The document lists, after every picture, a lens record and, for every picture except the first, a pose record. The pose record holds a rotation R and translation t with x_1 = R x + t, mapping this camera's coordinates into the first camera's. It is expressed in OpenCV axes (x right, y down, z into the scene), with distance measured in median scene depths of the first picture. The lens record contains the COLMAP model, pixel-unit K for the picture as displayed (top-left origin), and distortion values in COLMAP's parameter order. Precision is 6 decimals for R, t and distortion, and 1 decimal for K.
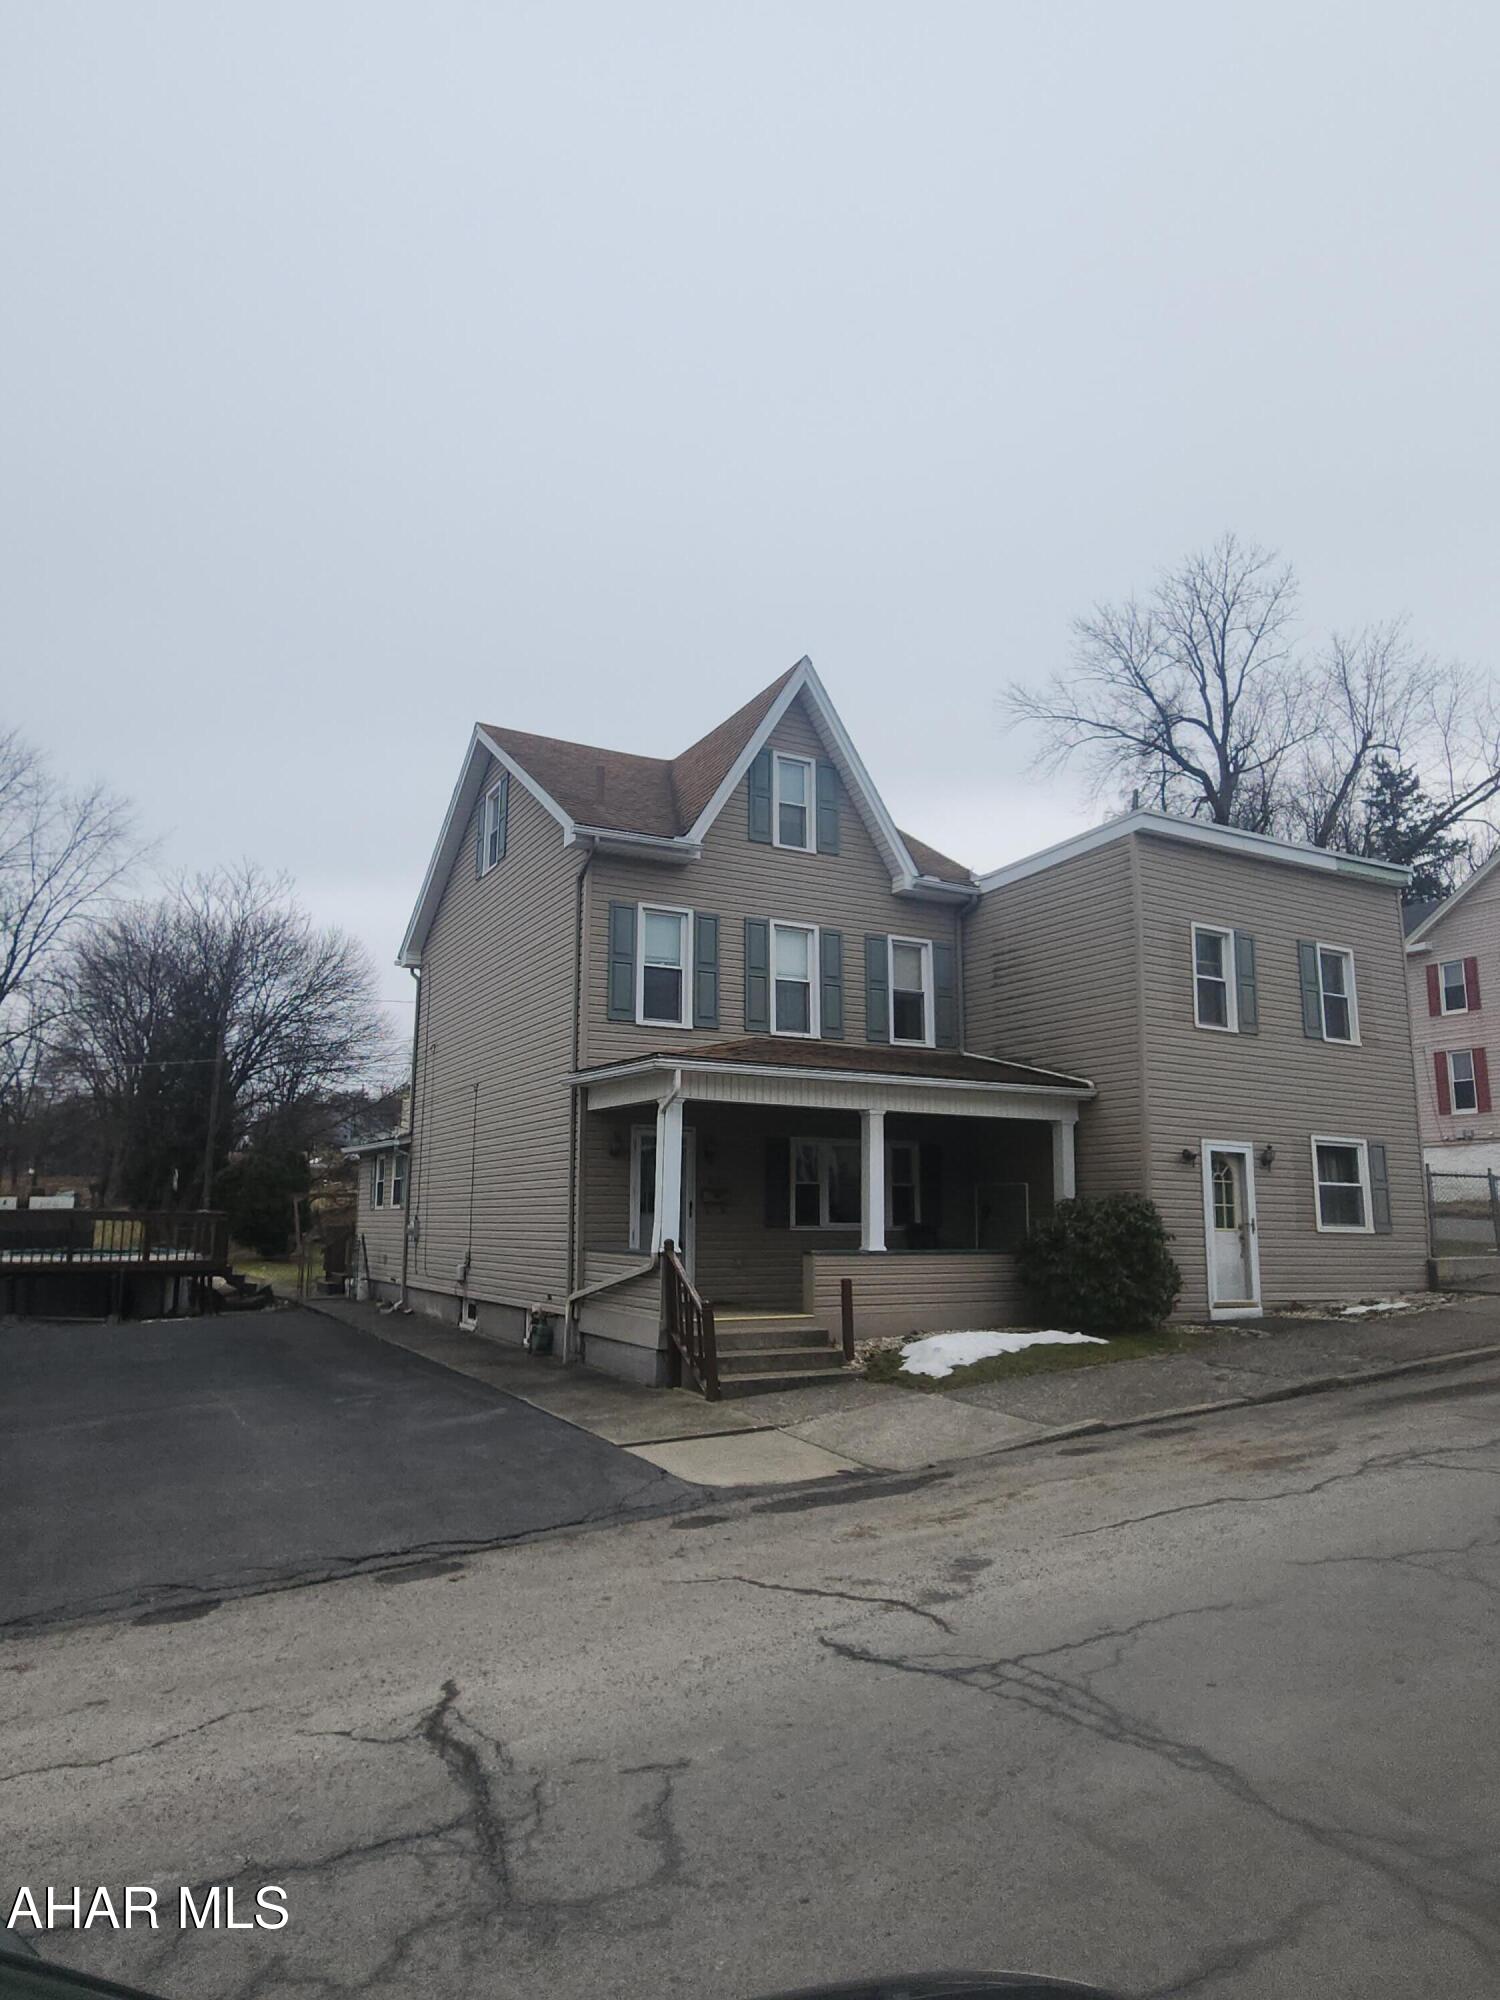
lens RADIAL K [[1258.3, 0, 750.5], [0, 1258.3, 1003.9], [0, 0, 1]] dist [-0.022130, -0.001073]
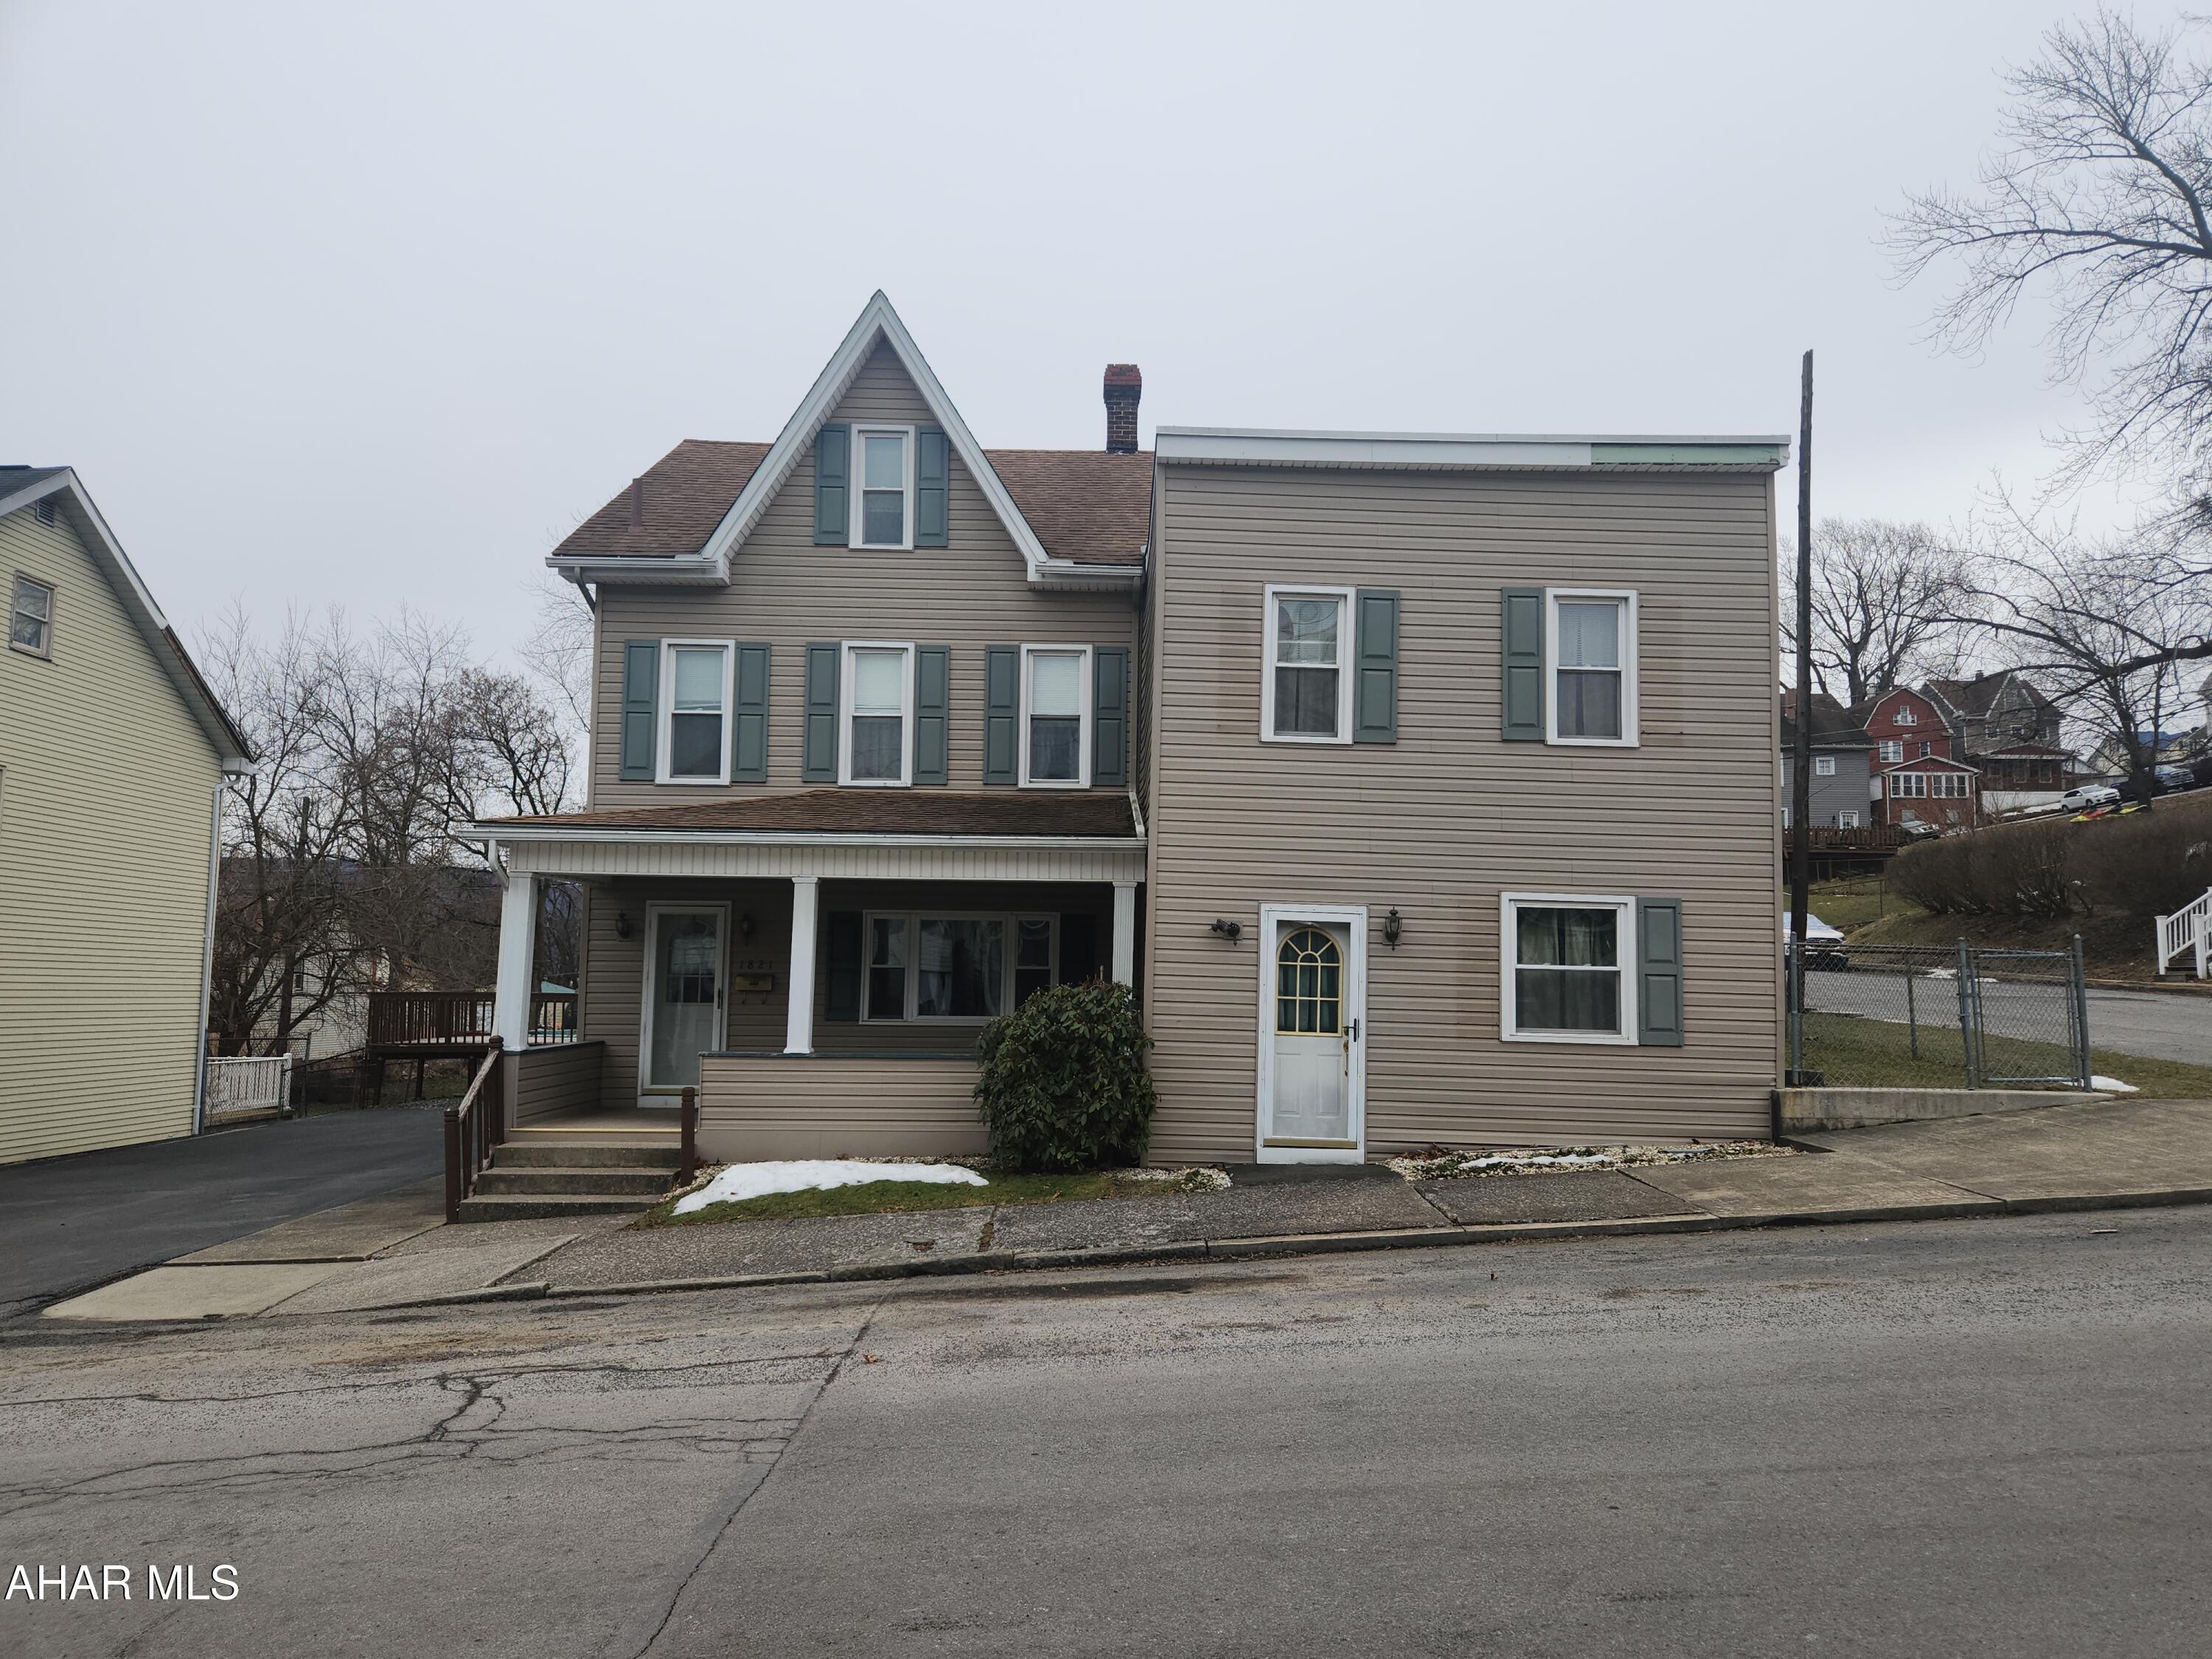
lens RADIAL K [[1490.9, 0, 1112.9], [0, 1490.9, 869.1], [0, 0, 1]] dist [0.048472, -0.004589]
pose [[0.888733, -0.031937, -0.457311, 0.612240], [0.072173, 0.994877, 0.070782, 0.023128], [0.452708, -0.095912, 0.886485, 0.220087]]
